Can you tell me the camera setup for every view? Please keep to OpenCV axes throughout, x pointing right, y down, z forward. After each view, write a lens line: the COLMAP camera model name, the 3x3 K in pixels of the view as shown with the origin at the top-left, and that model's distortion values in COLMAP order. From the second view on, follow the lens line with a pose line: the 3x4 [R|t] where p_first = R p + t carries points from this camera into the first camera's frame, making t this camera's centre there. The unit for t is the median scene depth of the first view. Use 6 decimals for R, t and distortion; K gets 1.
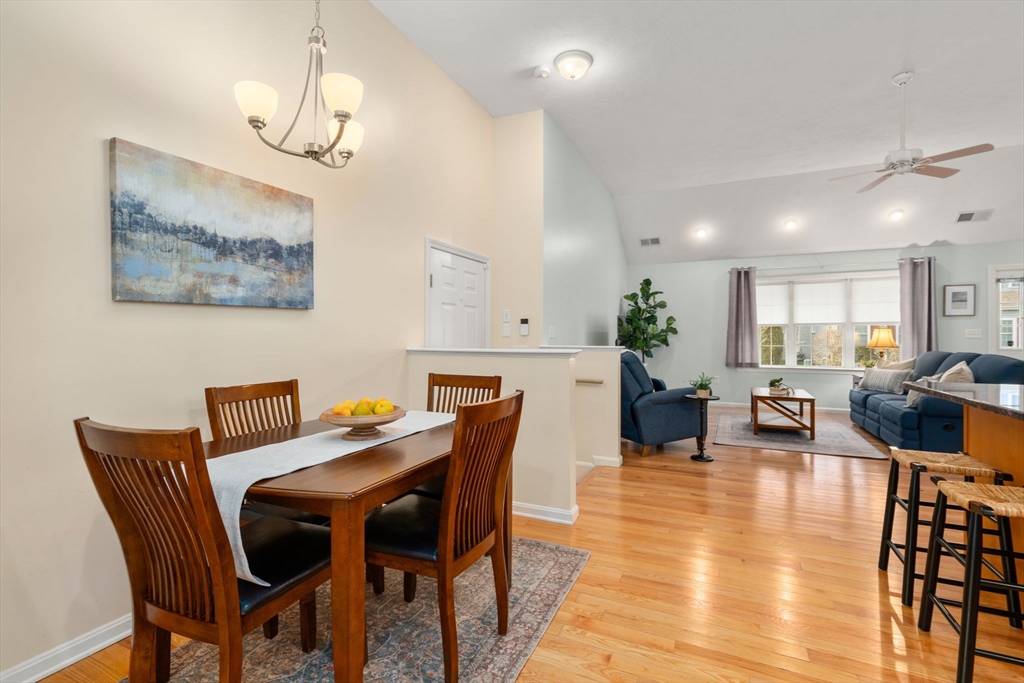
lens RADIAL K [[462.1, 0, 509.0], [0, 462.1, 338.6], [0, 0, 1]] dist [-0.001470, -0.000245]
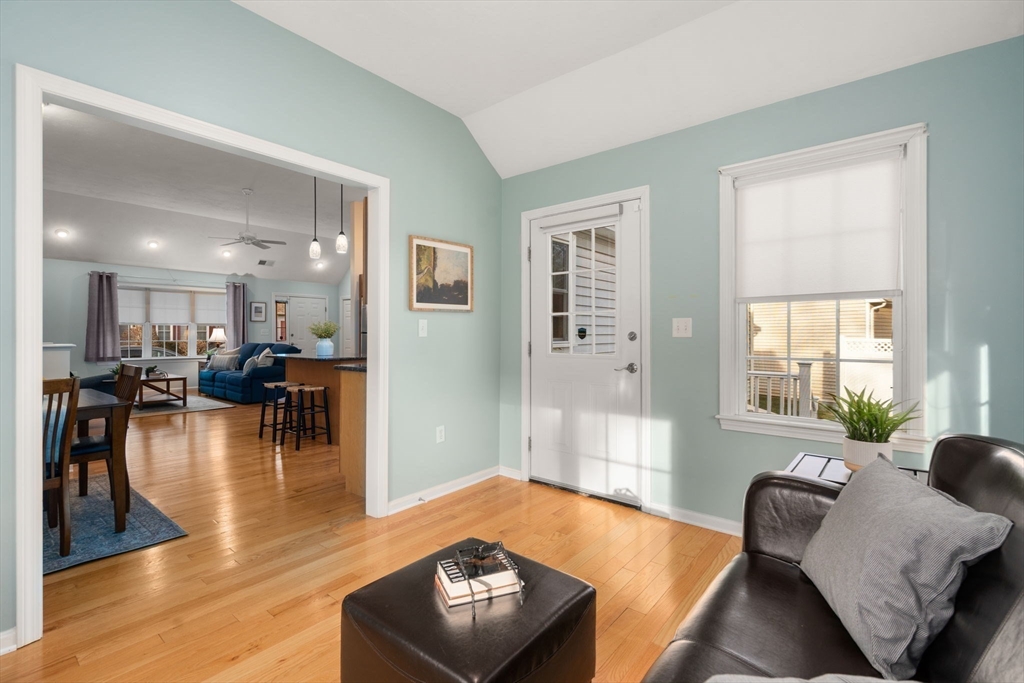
lens RADIAL K [[462.1, 0, 510.3], [0, 462.1, 336.7], [0, 0, 1]] dist [-0.001470, -0.000245]
pose [[0.241895, -0.005640, 0.970286, -0.395956], [0.001800, 0.999984, 0.005364, -0.001260], [-0.970301, 0.000449, 0.241901, -0.262122]]
